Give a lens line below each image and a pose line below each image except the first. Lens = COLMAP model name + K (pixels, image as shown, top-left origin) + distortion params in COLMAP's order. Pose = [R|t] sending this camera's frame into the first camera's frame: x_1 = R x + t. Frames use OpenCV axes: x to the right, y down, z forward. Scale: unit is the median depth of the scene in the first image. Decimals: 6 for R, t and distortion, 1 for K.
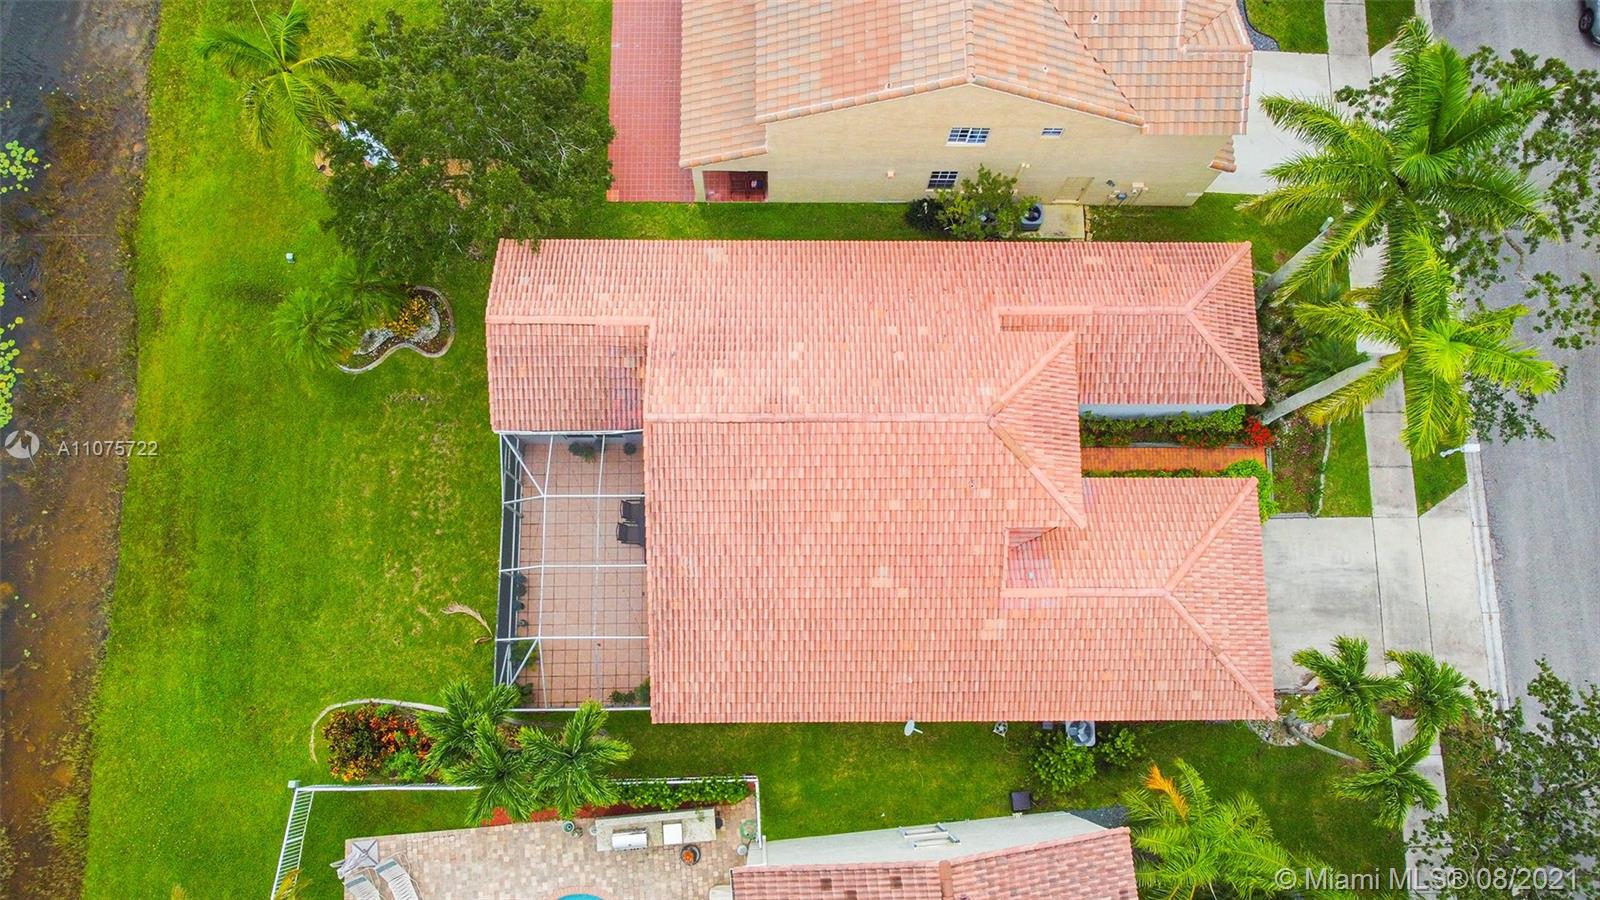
lens RADIAL K [[1219.0, 0, 800.0], [0, 1219.0, 450.0], [0, 0, 1]] dist [-0.009378, -0.003880]
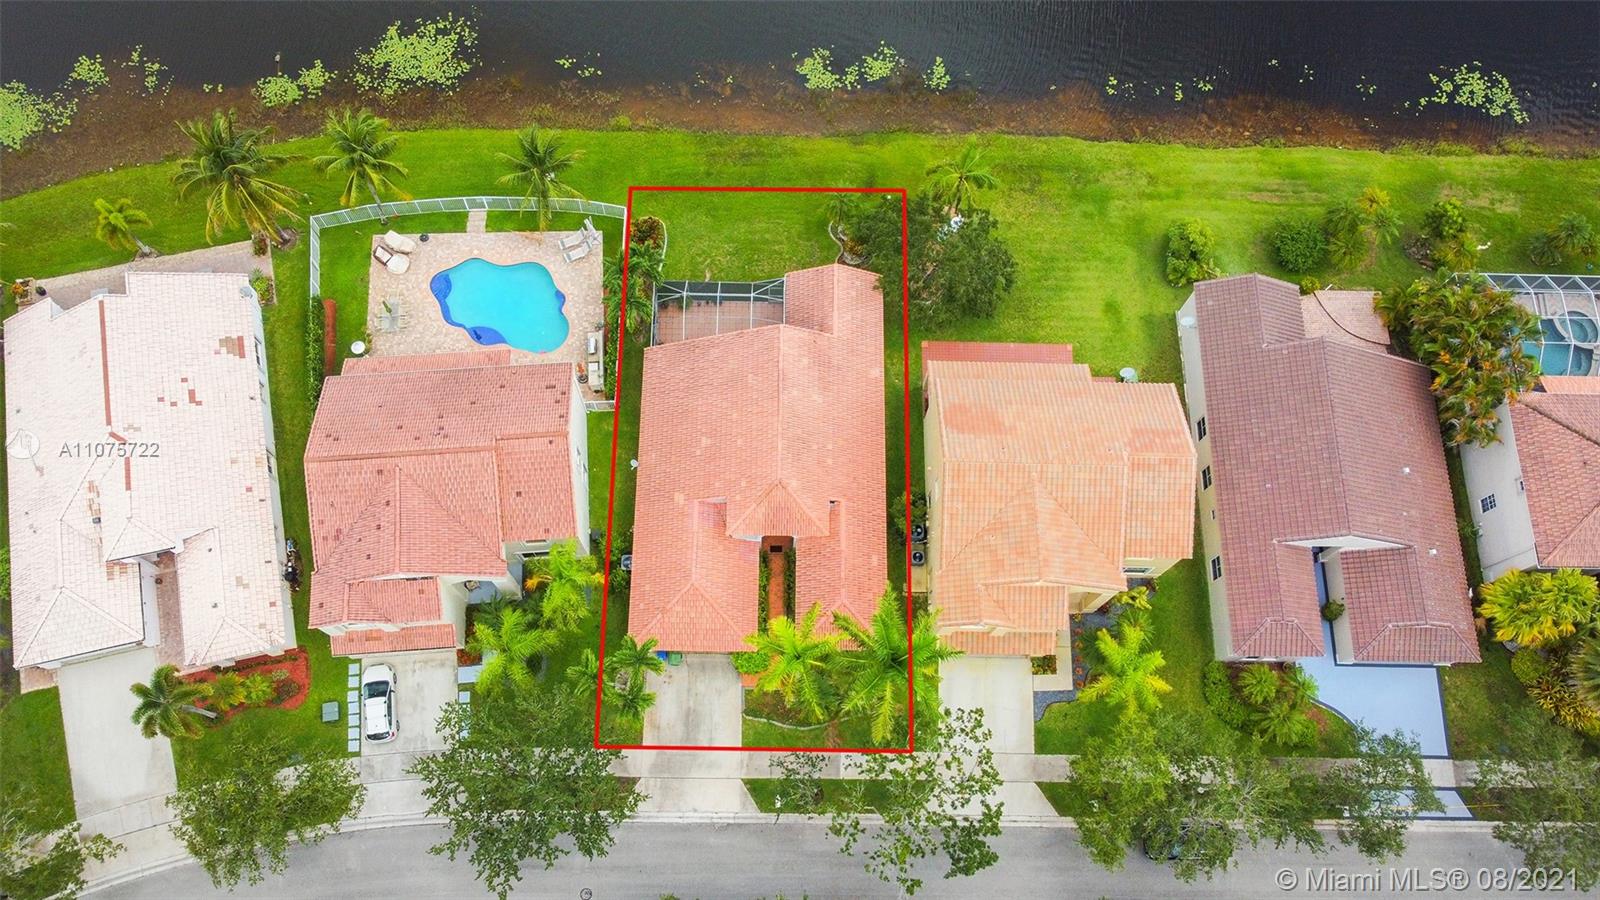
lens RADIAL K [[1219.0, 0, 800.0], [0, 1219.0, 450.0], [0, 0, 1]] dist [-0.009378, -0.003880]
pose [[-0.014423, 0.933079, -0.359382, 0.752155], [-0.986171, 0.046074, 0.159201, -0.346487], [0.165105, 0.356708, 0.919510, -0.777101]]
